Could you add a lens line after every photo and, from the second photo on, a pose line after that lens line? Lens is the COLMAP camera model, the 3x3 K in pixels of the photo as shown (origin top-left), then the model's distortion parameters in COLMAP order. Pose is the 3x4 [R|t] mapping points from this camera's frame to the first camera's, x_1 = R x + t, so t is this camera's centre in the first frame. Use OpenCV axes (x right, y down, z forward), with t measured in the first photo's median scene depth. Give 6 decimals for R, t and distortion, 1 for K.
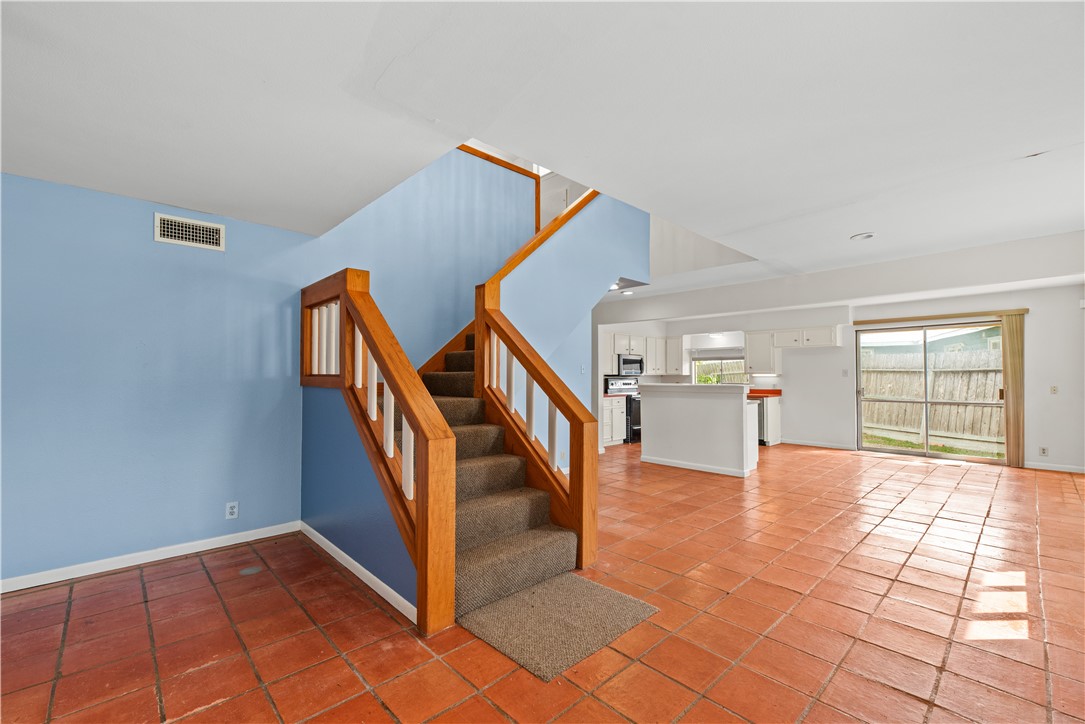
lens RADIAL K [[437.7, 0, 552.0], [0, 437.7, 365.8], [0, 0, 1]] dist [0.002481, -0.000090]
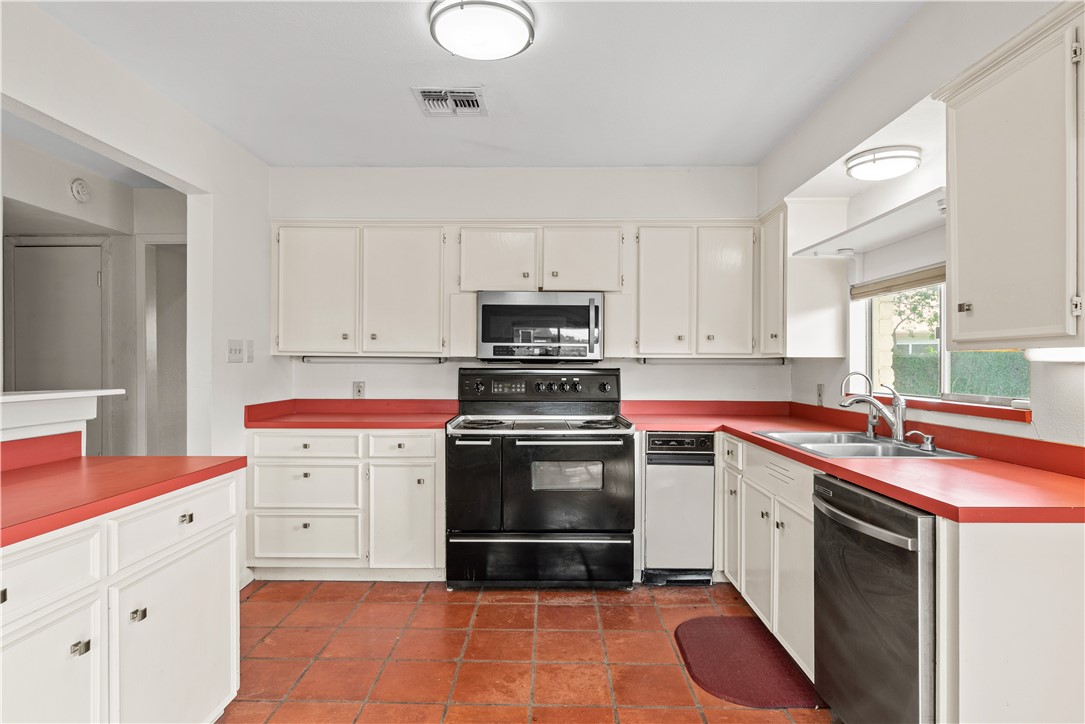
lens RADIAL K [[608.9, 0, 541.9], [0, 608.9, 367.1], [0, 0, 1]] dist [0.003669, 0.000008]
pose [[0.724110, 0.005277, -0.689664, 0.459695], [0.013907, 0.999656, 0.022250, 0.017423], [0.689544, -0.025703, 0.723788, 0.678729]]
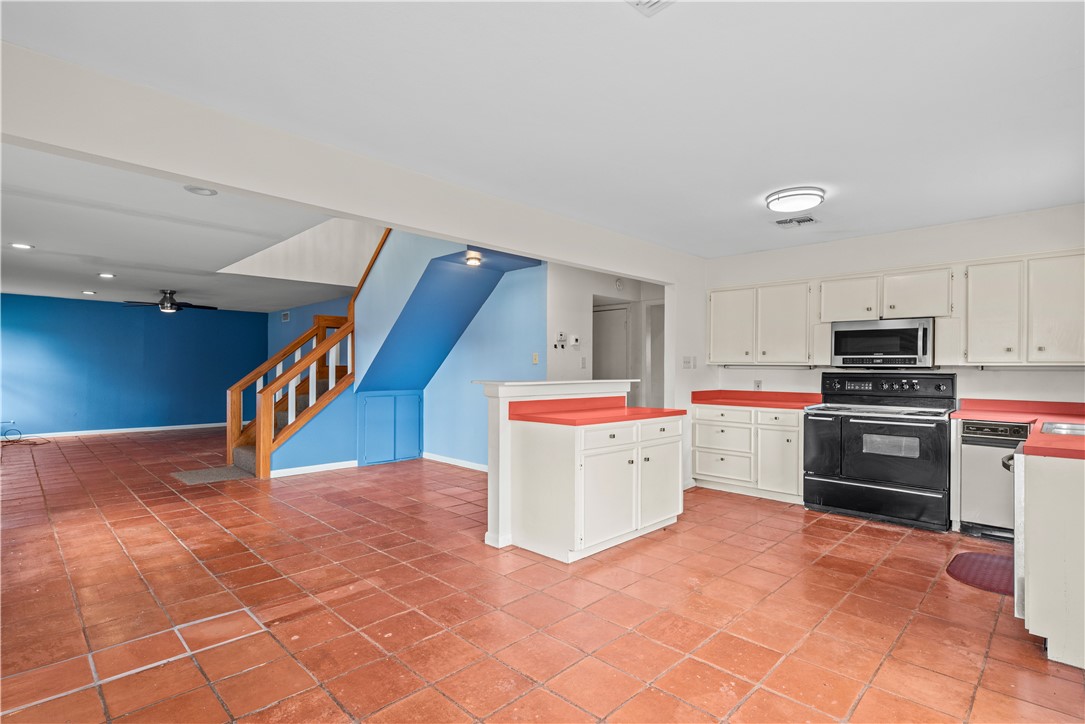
lens RADIAL K [[529.5, 0, 542.5], [0, 529.5, 363.5], [0, 0, 1]] dist [-0.010788, -0.000343]
pose [[0.048761, -0.009331, -0.998767, 0.672567], [0.016716, 0.999824, -0.008525, 0.017136], [0.998671, -0.016280, 0.048908, 0.621800]]
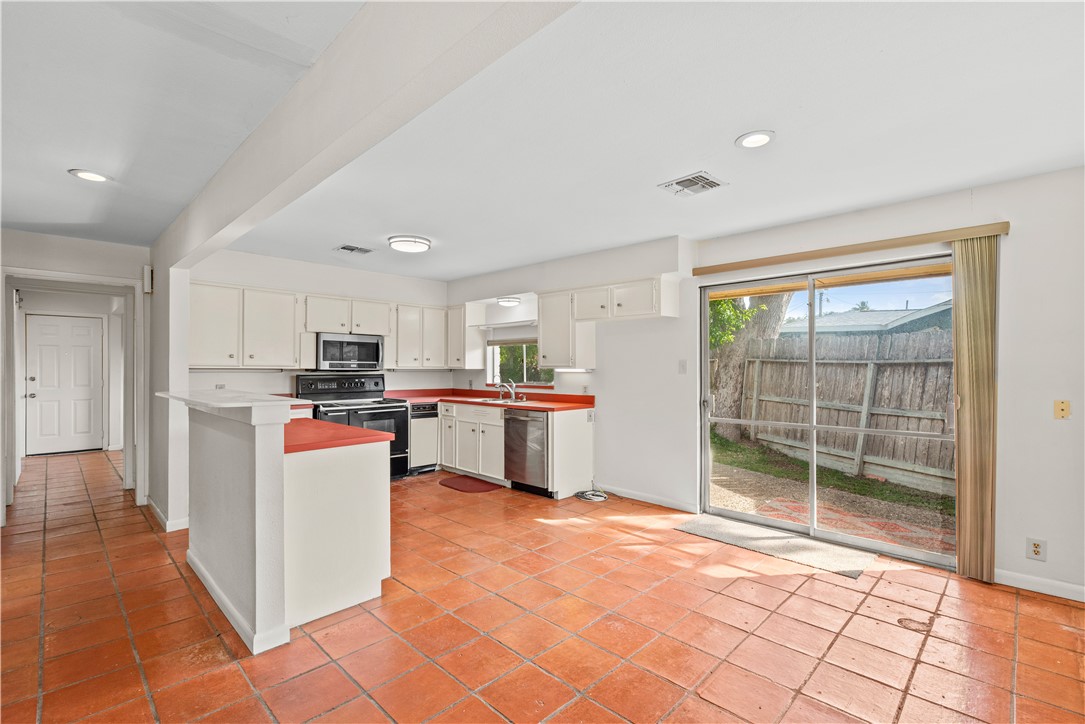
lens RADIAL K [[480.4, 0, 540.9], [0, 480.4, 360.6], [0, 0, 1]] dist [0.001765, -0.000622]
pose [[0.999183, 0.002359, 0.040351, 0.393308], [-0.002714, 0.999958, 0.008748, 0.003340], [-0.040329, -0.008850, 0.999147, 0.351972]]
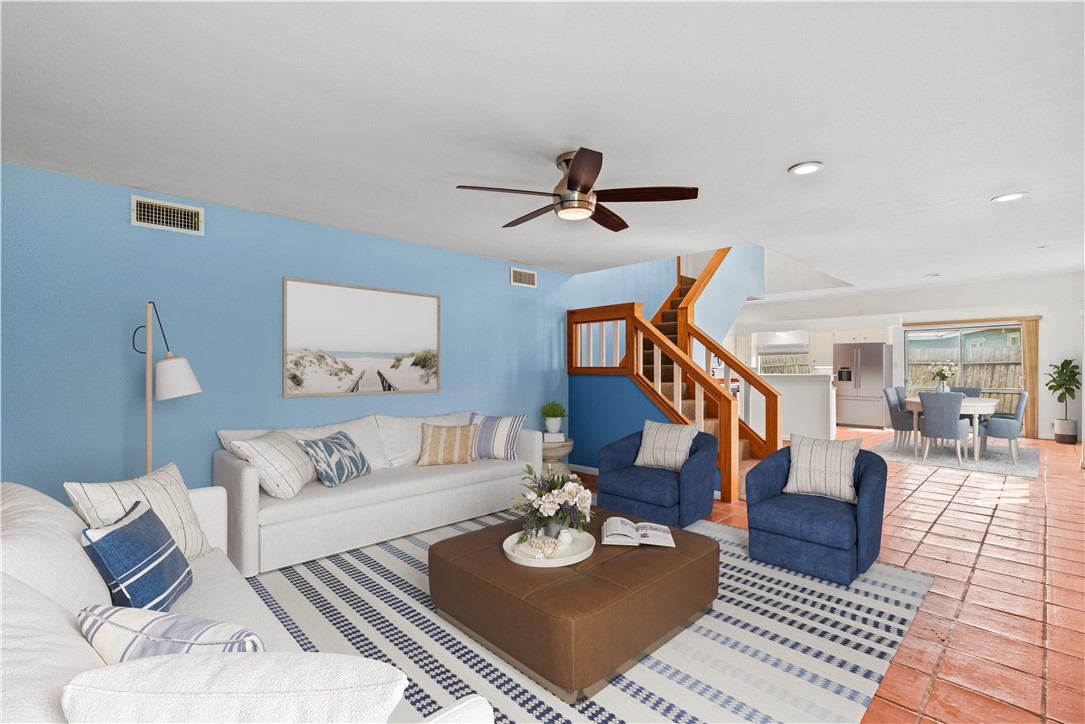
lens RADIAL K [[480.4, 0, 537.5], [0, 480.4, 364.5], [0, 0, 1]] dist [0.001765, -0.000622]
pose [[0.999880, -0.000592, 0.015481, -0.305697], [0.000368, 0.999895, 0.014491, -0.005513], [-0.015488, -0.014484, 0.999775, -0.284671]]
